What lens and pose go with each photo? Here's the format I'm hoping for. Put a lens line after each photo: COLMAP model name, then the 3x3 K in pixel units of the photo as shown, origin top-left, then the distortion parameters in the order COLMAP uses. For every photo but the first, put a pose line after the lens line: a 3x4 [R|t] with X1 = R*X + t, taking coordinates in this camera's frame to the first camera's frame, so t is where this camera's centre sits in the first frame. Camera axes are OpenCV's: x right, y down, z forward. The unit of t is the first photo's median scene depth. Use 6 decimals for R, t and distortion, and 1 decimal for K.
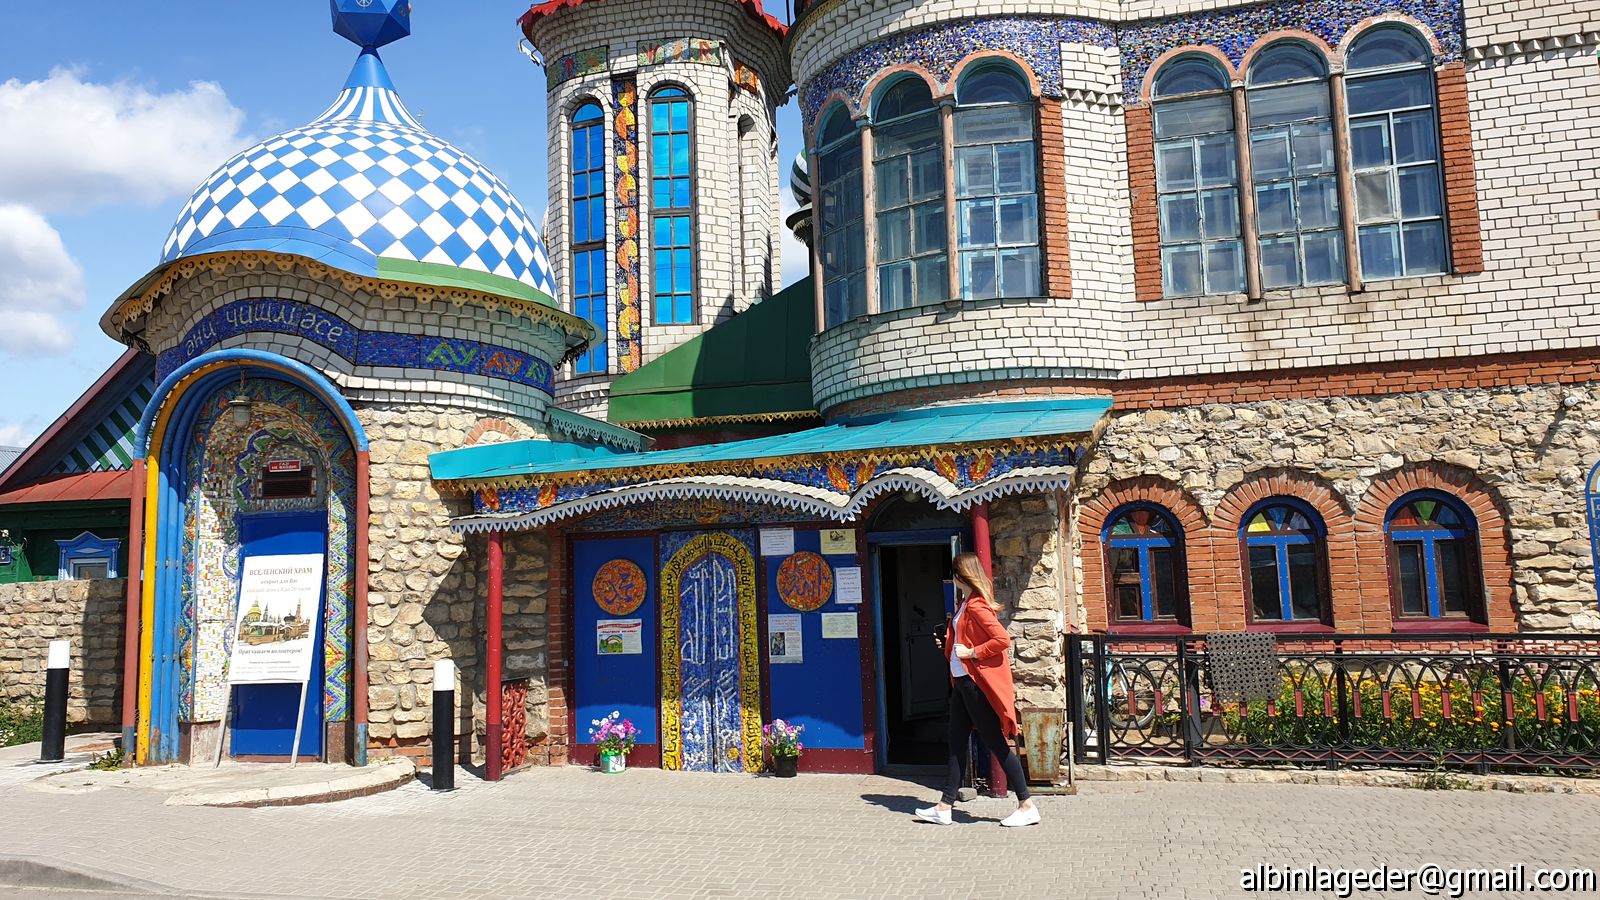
lens RADIAL K [[1258.4, 0, 790.2], [0, 1258.4, 451.4], [0, 0, 1]] dist [0.063032, -0.077322]
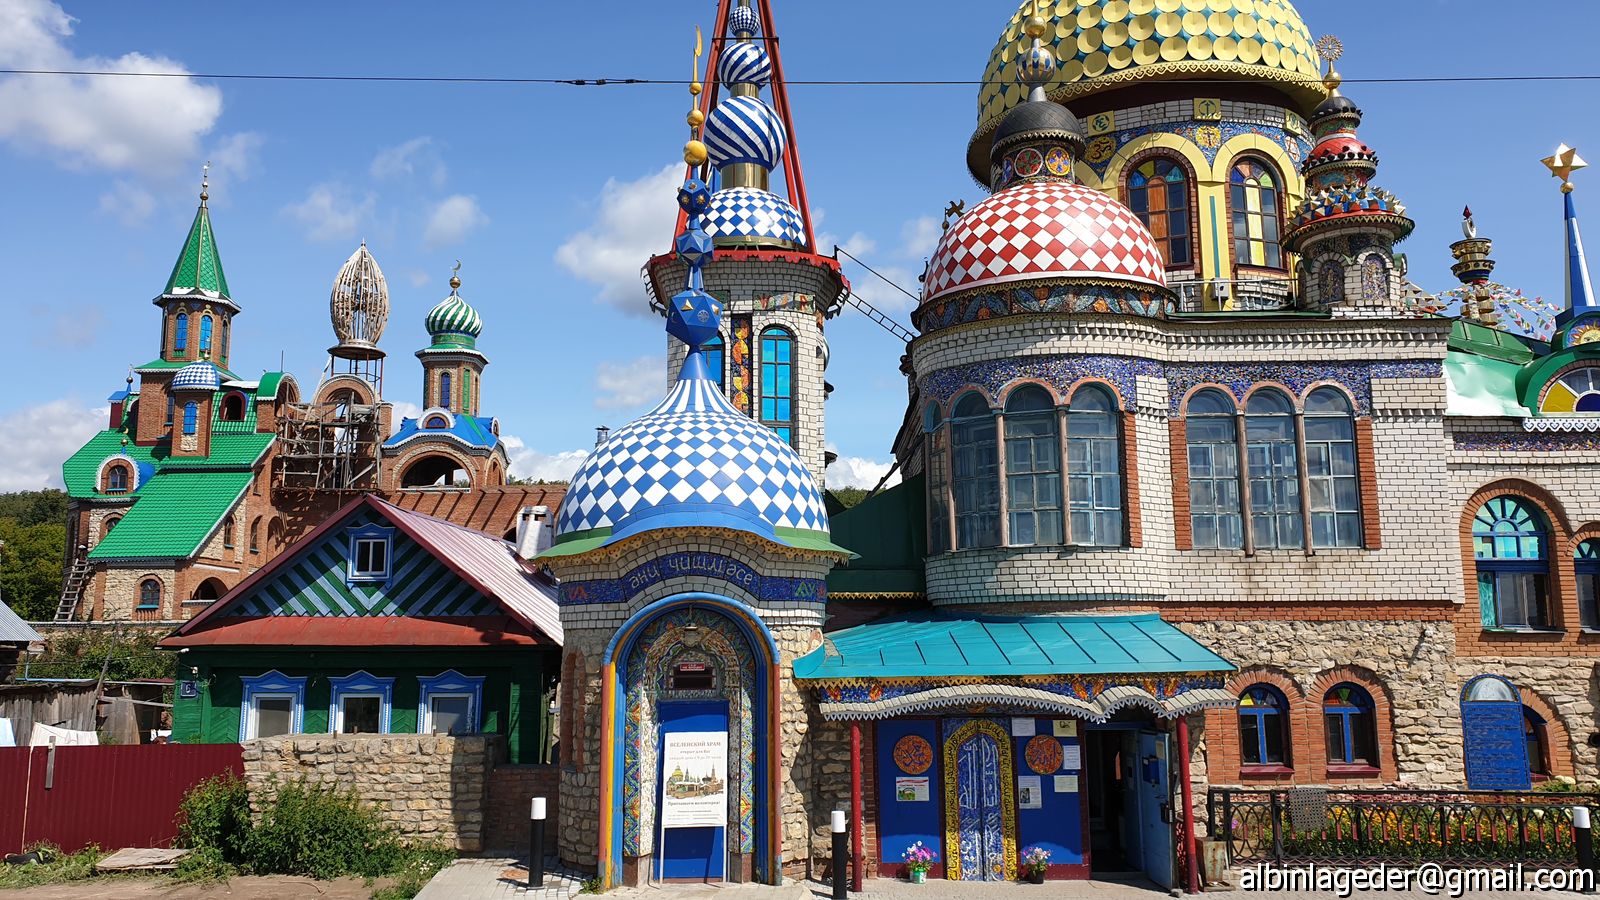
lens RADIAL K [[1258.4, 0, 795.8], [0, 1258.4, 445.4], [0, 0, 1]] dist [0.063032, -0.077322]
pose [[0.958903, 0.060314, 0.277249, -0.617440], [-0.048926, 0.997657, -0.047816, -0.154900], [-0.279484, 0.032286, 0.959607, -0.346507]]
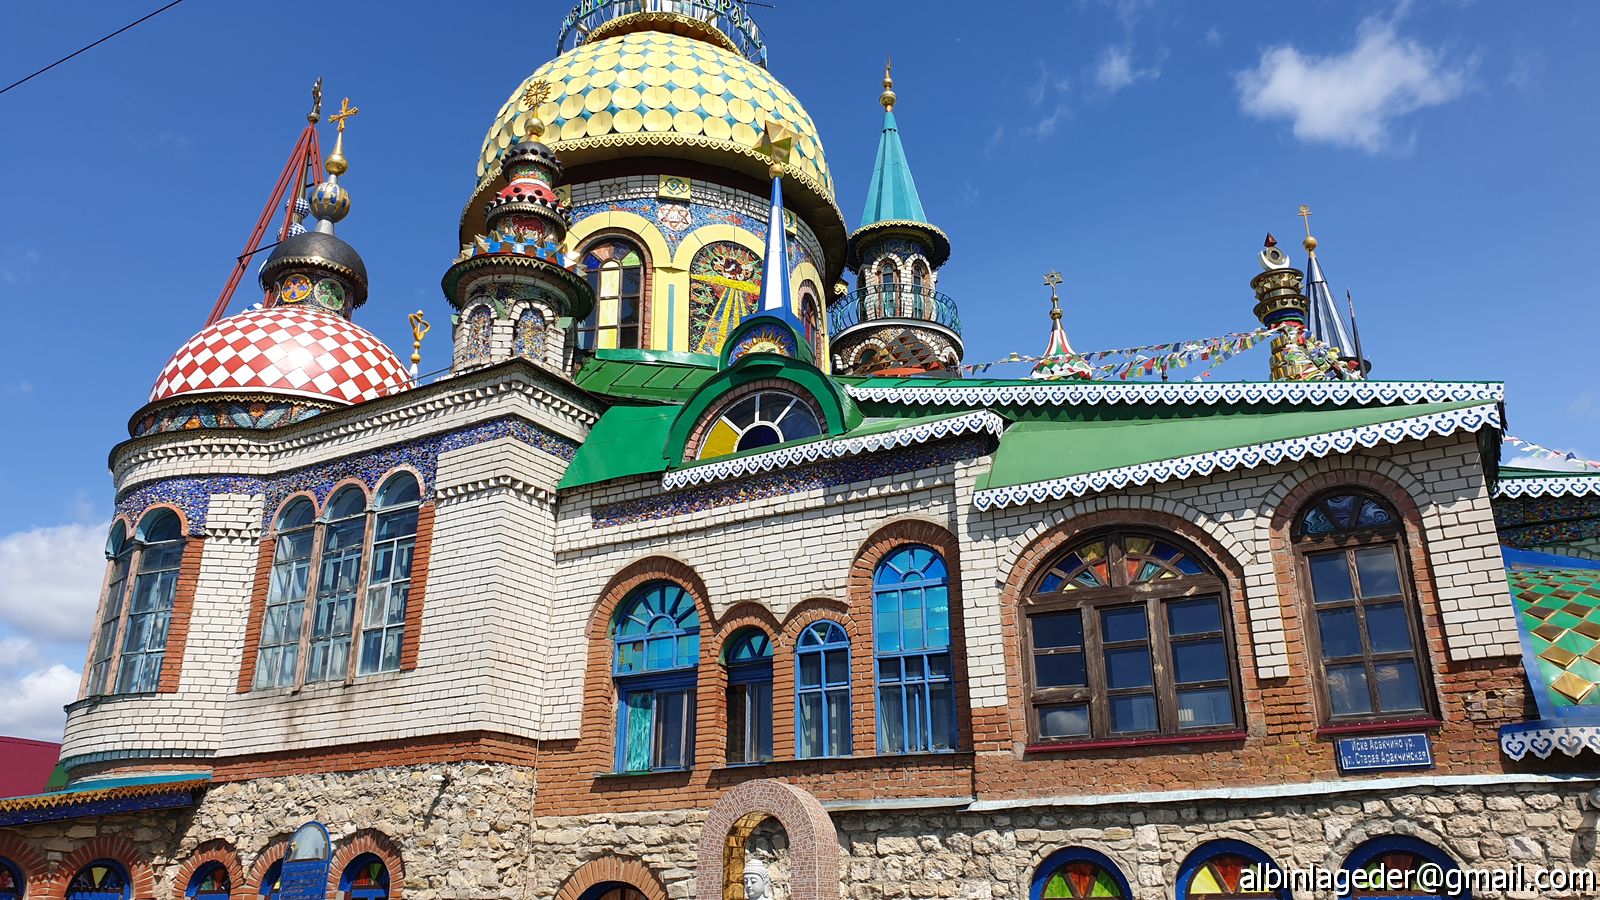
lens RADIAL K [[1258.4, 0, 788.1], [0, 1258.4, 443.9], [0, 0, 1]] dist [0.063032, -0.077322]
pose [[0.973017, -0.061890, -0.222279, 1.152056], [0.002909, 0.966569, -0.256391, -0.034240], [0.230716, 0.248827, 0.940668, -0.124634]]
